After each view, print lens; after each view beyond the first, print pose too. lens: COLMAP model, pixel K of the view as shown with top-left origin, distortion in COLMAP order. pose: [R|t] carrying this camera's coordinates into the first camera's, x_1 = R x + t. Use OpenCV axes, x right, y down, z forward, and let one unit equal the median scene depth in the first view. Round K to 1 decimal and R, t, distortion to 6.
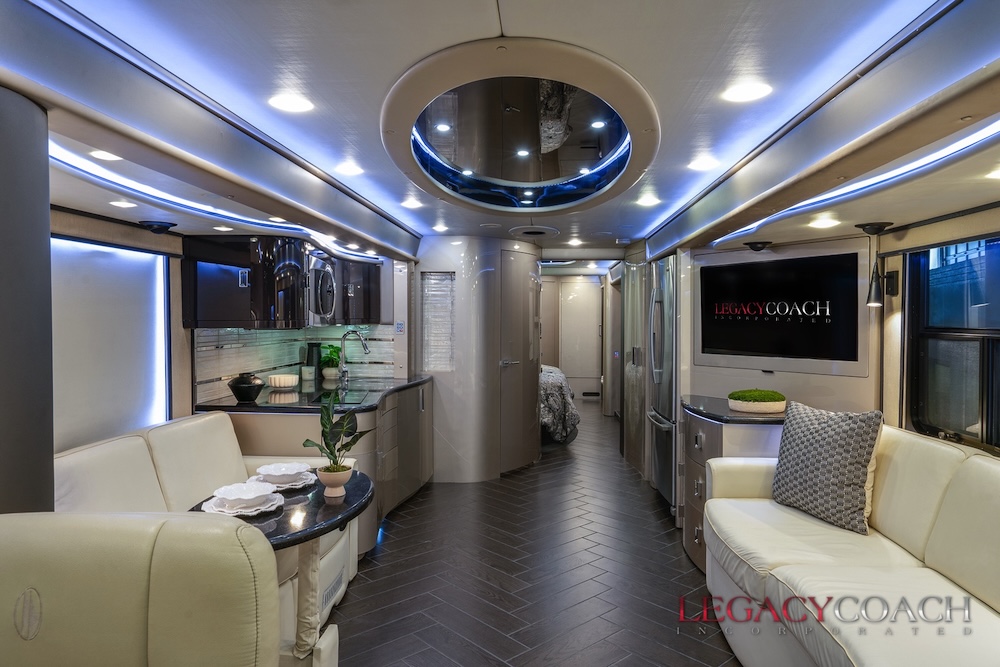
lens RADIAL K [[640.3, 0, 497.1], [0, 640.3, 330.9], [0, 0, 1]] dist [0.006540, 0.000035]
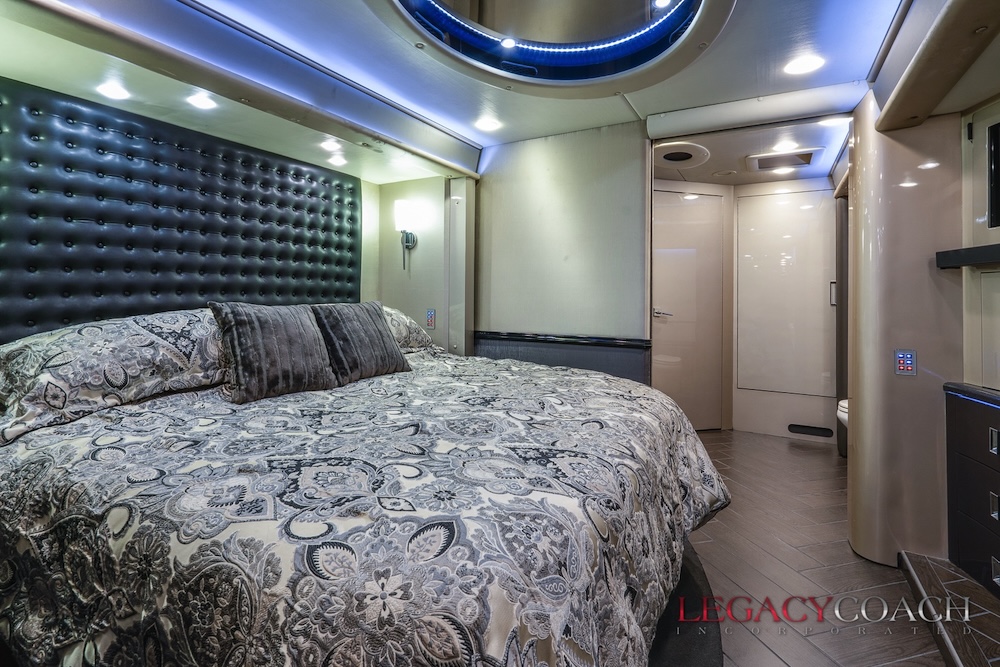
lens RADIAL K [[478.9, 0, 497.8], [0, 478.9, 286.1], [0, 0, 1]] dist [-0.001906, 0.000352]
pose [[0.903739, -0.001915, -0.428079, 0.249166], [-0.016477, 0.999093, -0.039255, 0.032022], [0.427766, 0.042530, 0.902888, 1.611736]]
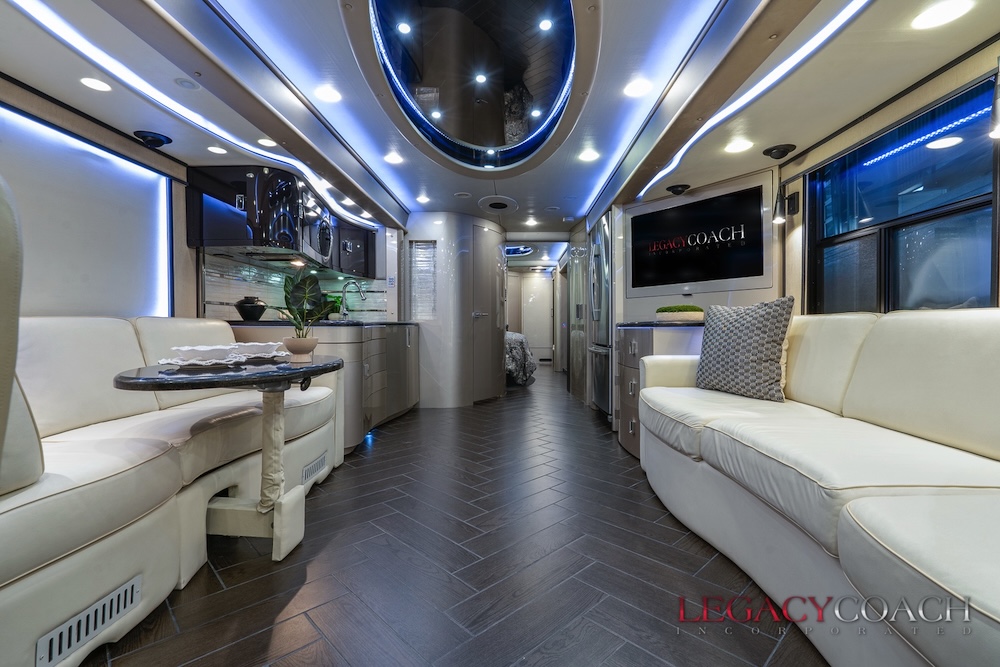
lens RADIAL K [[452.4, 0, 497.6], [0, 452.4, 330.0], [0, 0, 1]] dist [-0.002309, 0.000092]
pose [[0.999259, -0.003643, 0.038306, 0.027303], [0.004135, 0.999910, -0.012783, 0.131019], [-0.038256, 0.012932, 0.999184, 0.145598]]
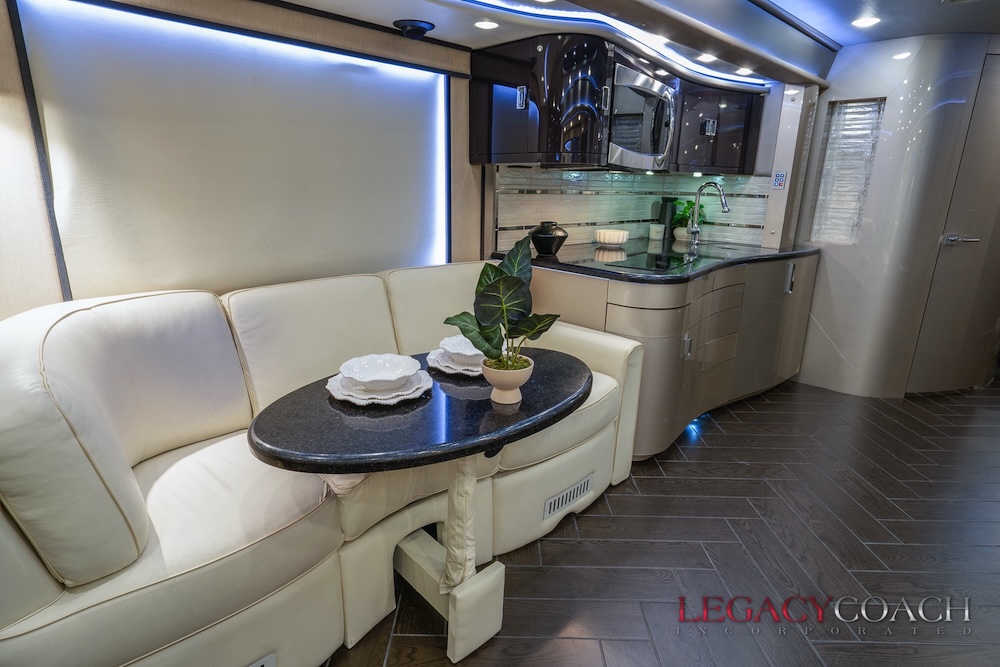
lens RADIAL K [[539.9, 0, 497.3], [0, 539.9, 330.4], [0, 0, 1]] dist [0.003268, 0.000872]
pose [[0.745828, 0.188614, -0.638878, 0.054209], [-0.035835, 0.969049, 0.244255, 0.029577], [0.665174, -0.159278, 0.729503, 0.364509]]
